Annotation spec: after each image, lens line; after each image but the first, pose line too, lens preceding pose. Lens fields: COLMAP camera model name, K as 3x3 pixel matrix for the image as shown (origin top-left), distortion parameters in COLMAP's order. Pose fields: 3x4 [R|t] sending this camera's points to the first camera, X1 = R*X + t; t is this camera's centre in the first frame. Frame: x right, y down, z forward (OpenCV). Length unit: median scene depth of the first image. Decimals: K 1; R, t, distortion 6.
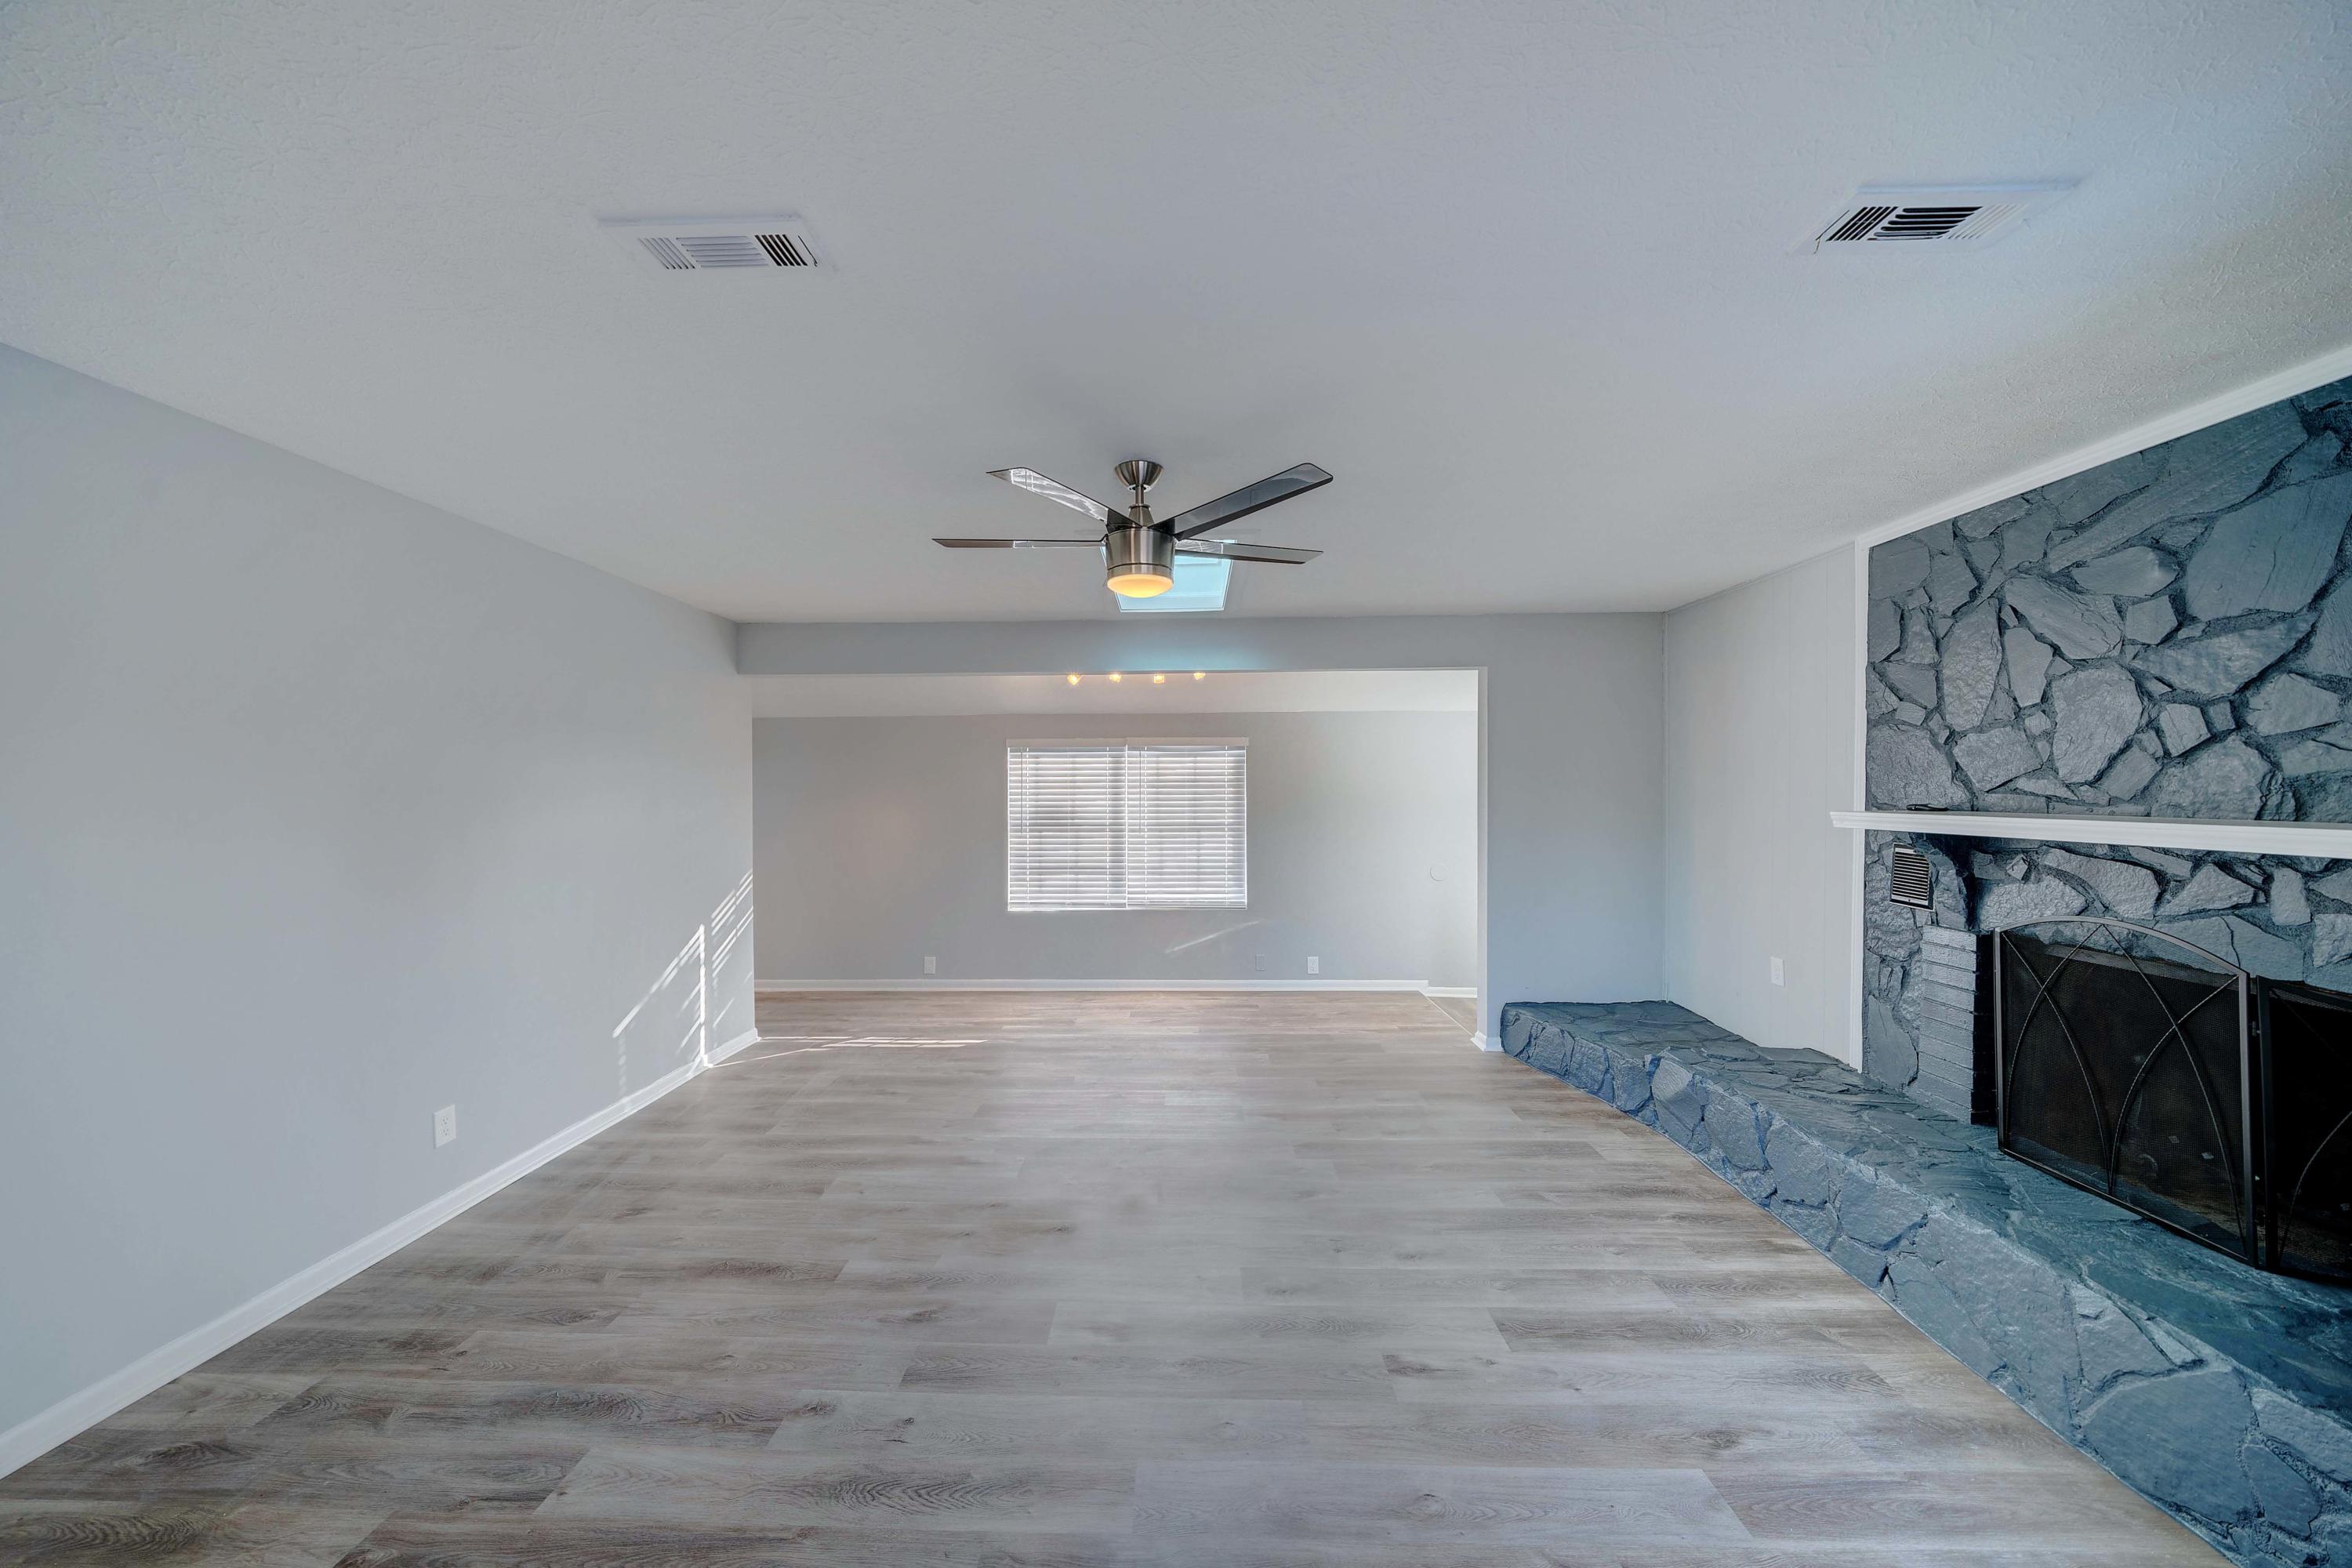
lens RADIAL K [[810.8, 0, 1165.3], [0, 810.8, 797.3], [0, 0, 1]] dist [-0.001695, -0.000112]
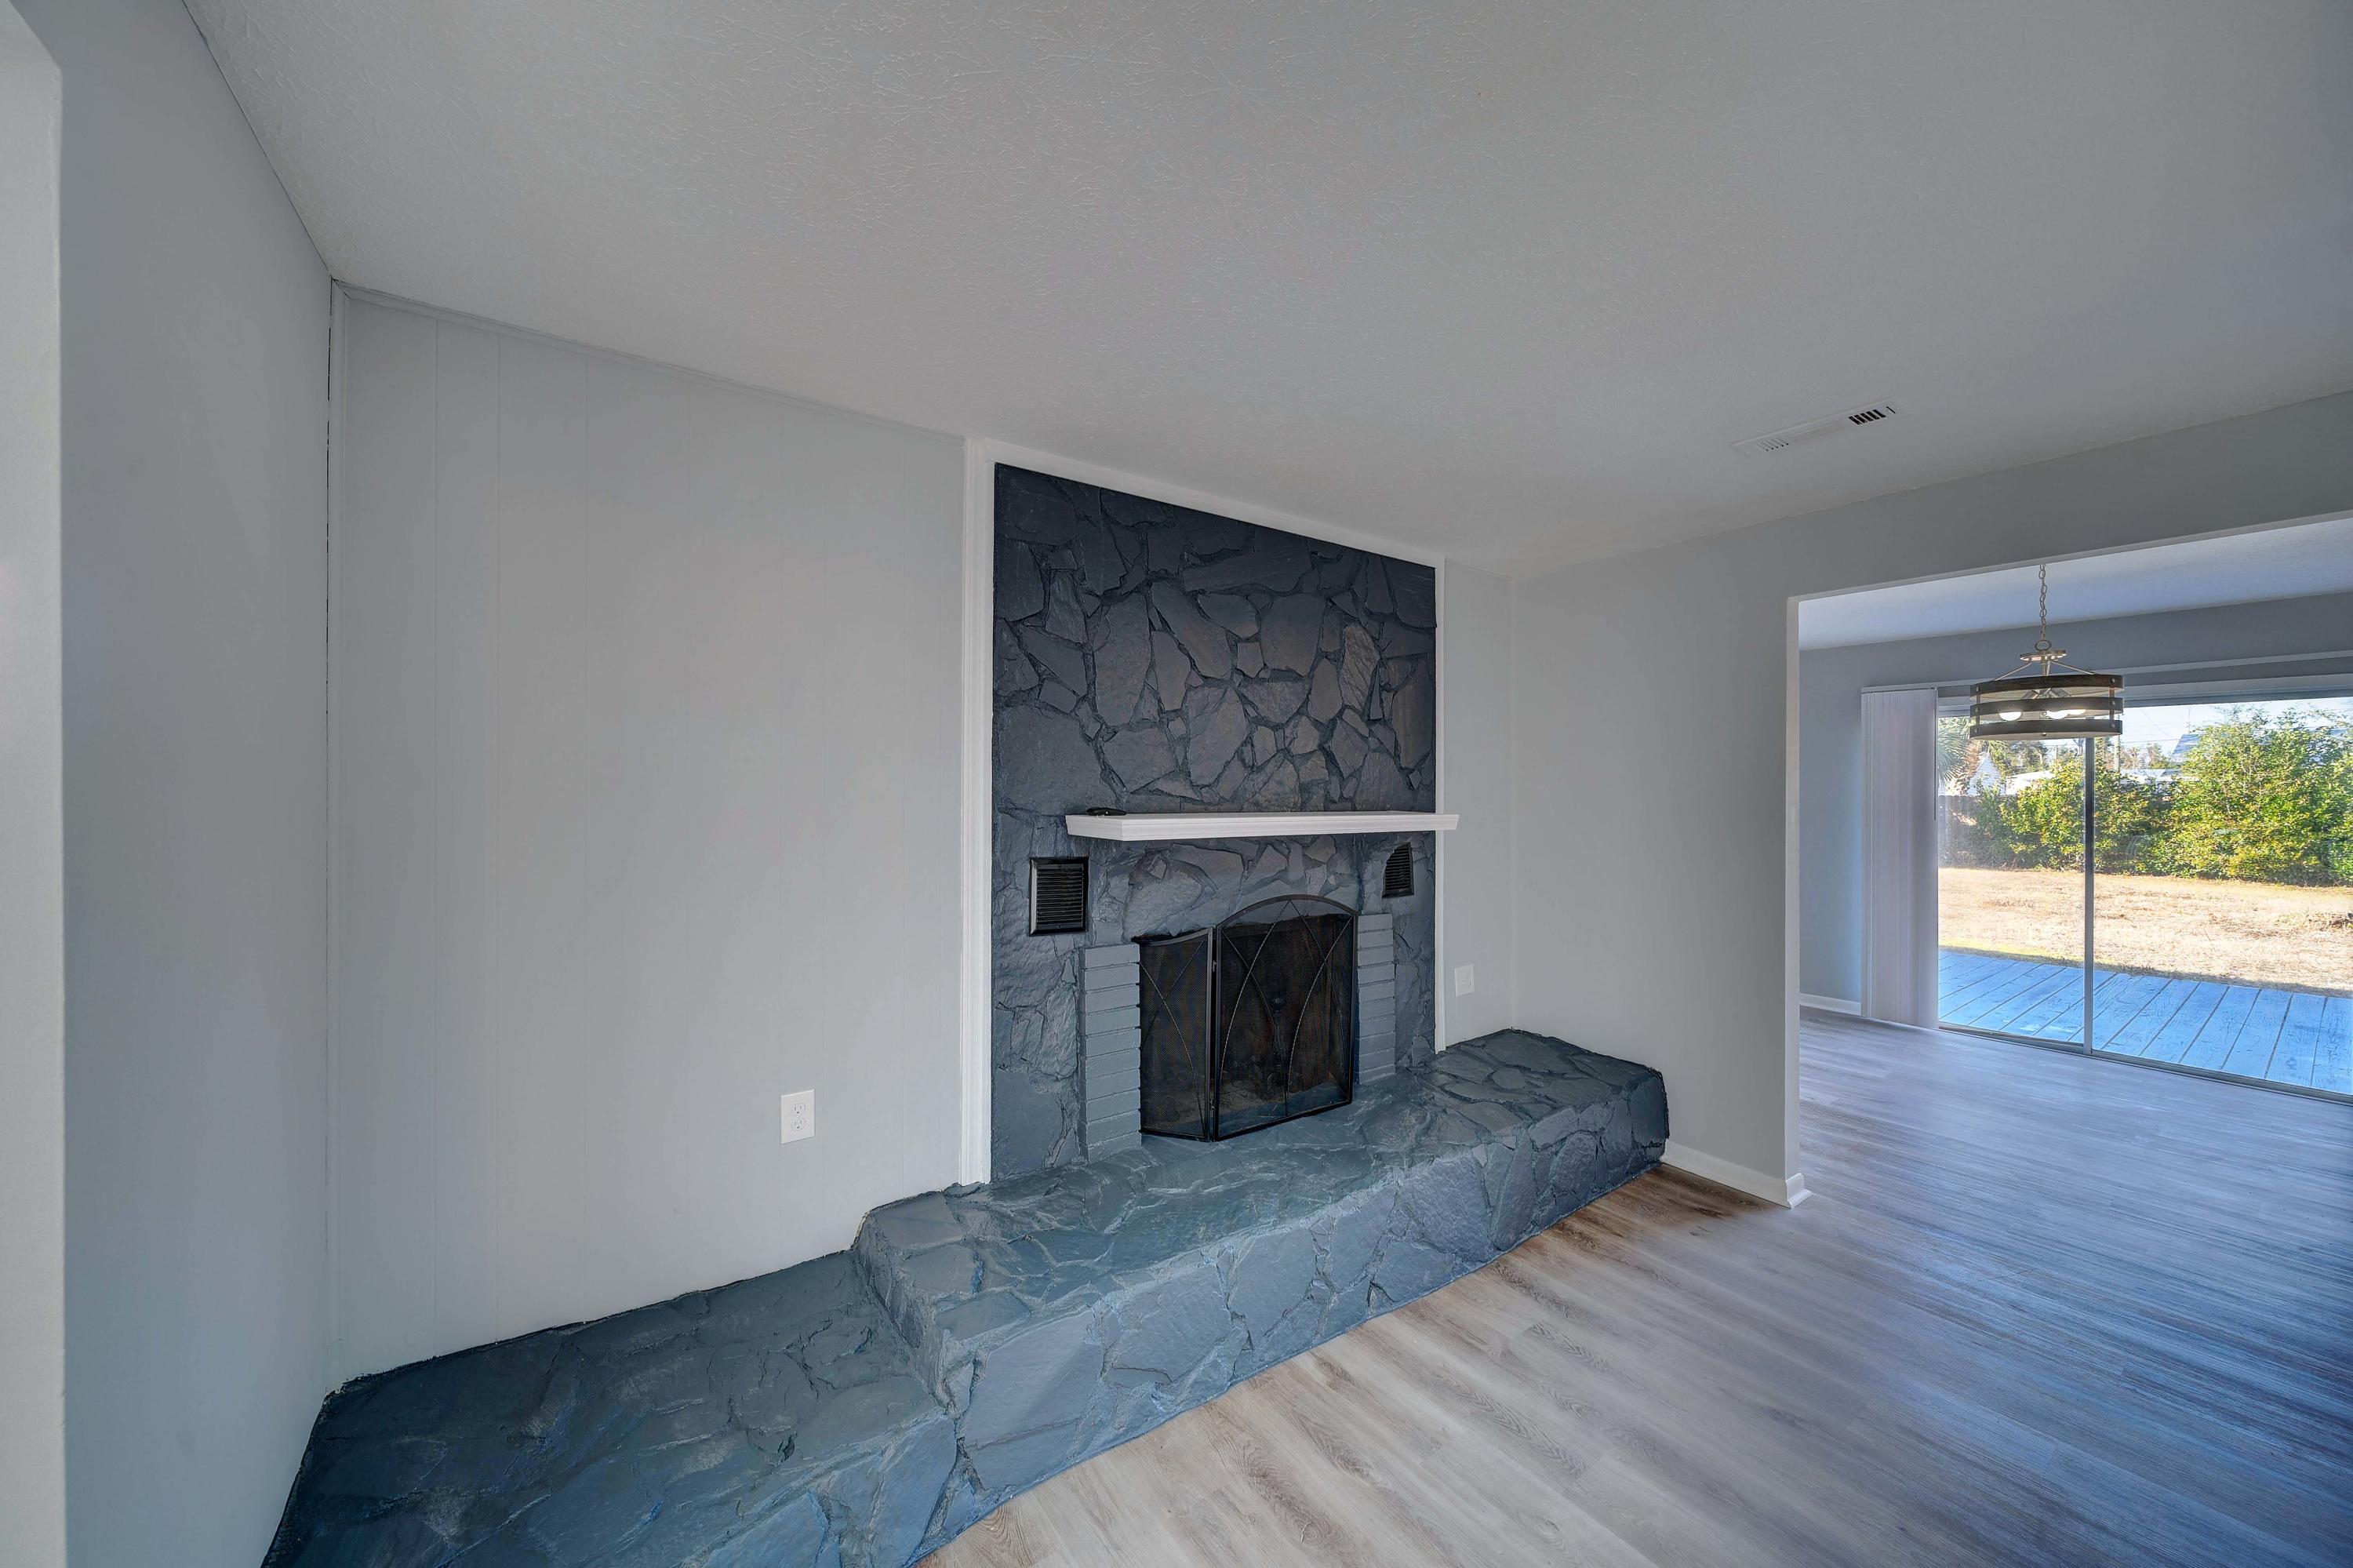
lens RADIAL K [[838.1, 0, 1151.9], [0, 838.1, 779.3], [0, 0, 1]] dist [-0.000537, 0.000054]
pose [[-0.594584, 0.002588, 0.804029, 0.218493], [0.000000, 0.999995, -0.003219, -0.020731], [-0.804034, -0.001914, -0.594581, 1.687642]]
